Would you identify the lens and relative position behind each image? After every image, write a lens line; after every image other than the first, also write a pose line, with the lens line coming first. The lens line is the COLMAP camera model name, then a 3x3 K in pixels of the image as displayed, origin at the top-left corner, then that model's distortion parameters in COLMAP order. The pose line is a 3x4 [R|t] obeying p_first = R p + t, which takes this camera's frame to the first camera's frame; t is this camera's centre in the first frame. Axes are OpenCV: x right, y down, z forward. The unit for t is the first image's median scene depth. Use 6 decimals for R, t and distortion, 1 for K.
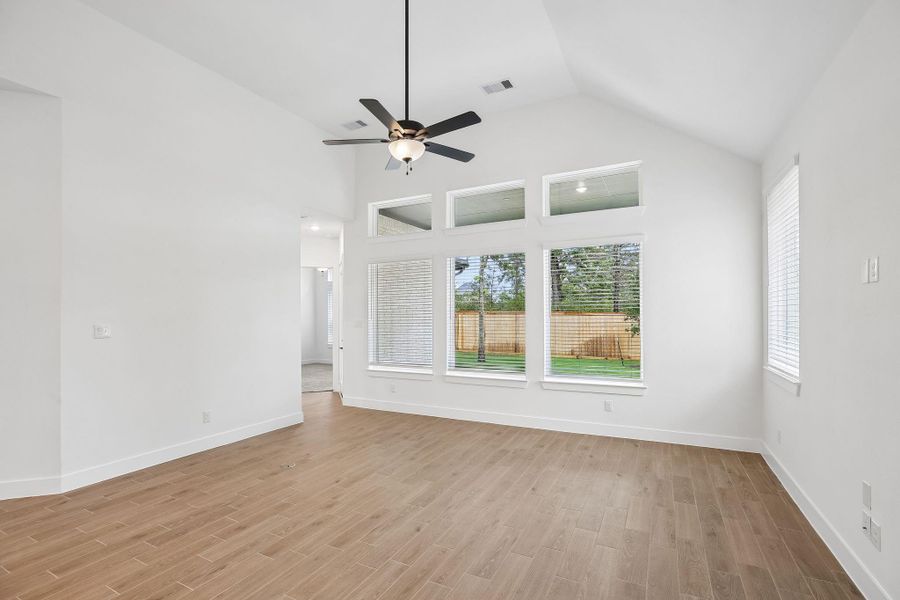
lens RADIAL K [[418.0, 0, 450.6], [0, 418.0, 312.5], [0, 0, 1]] dist [-0.001498, -0.000001]
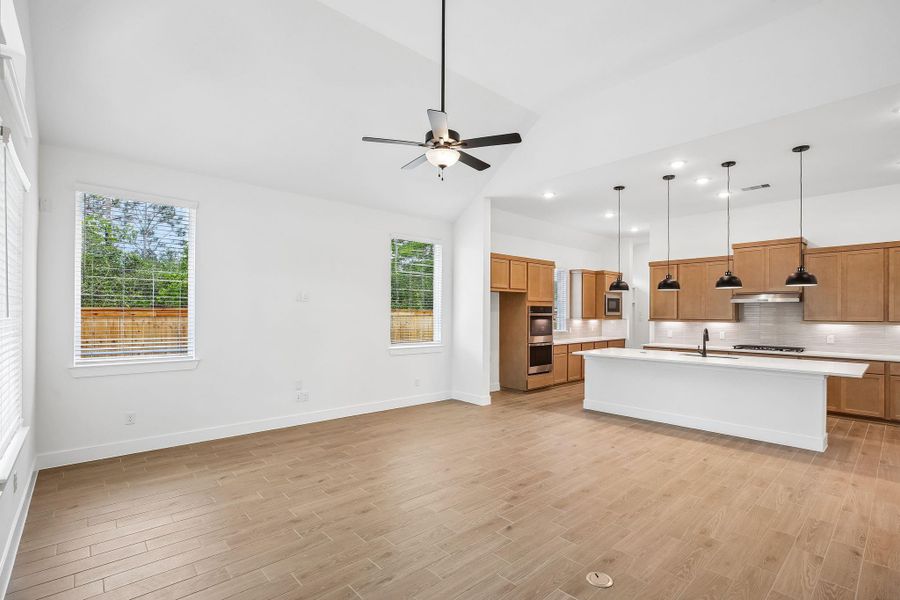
lens RADIAL K [[418.0, 0, 450.6], [0, 418.0, 312.5], [0, 0, 1]] dist [-0.001498, -0.000001]
pose [[-0.932781, 0.004004, 0.360422, -0.503066], [-0.001118, 0.999901, -0.014002, 0.023032], [-0.360443, -0.013463, -0.932684, 1.970265]]
